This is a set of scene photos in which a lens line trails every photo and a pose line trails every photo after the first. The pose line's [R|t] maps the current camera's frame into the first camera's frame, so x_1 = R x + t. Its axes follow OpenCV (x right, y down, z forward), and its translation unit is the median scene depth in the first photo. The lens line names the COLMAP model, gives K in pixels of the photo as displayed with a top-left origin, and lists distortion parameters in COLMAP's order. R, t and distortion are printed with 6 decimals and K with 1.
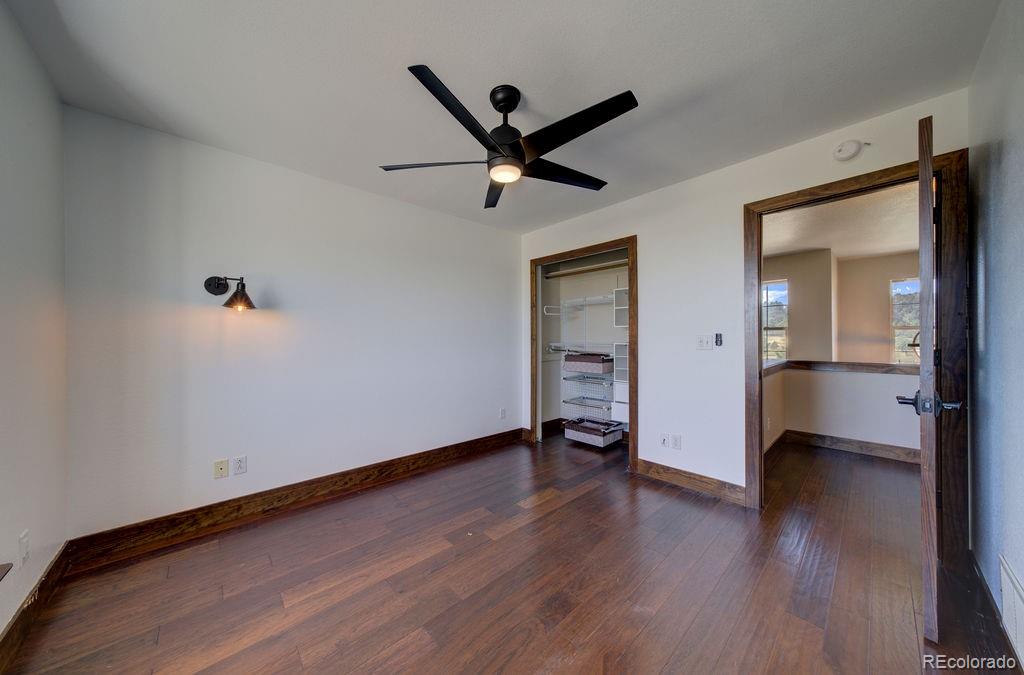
lens RADIAL K [[346.3, 0, 507.1], [0, 346.3, 339.6], [0, 0, 1]] dist [-0.002429, 0.000540]
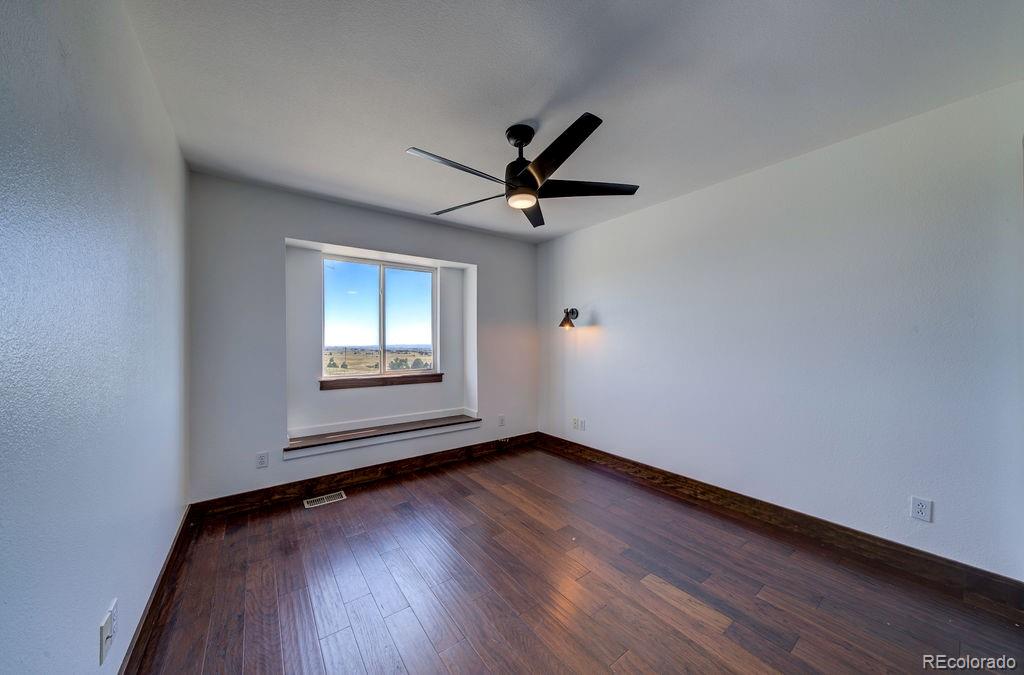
lens RADIAL K [[346.3, 0, 507.4], [0, 346.3, 335.5], [0, 0, 1]] dist [-0.002429, 0.000540]
pose [[-0.106546, -0.014978, -0.994195, 0.733777], [-0.003838, 0.999885, -0.014652, -0.018504], [0.994300, 0.002255, -0.106591, 0.709382]]
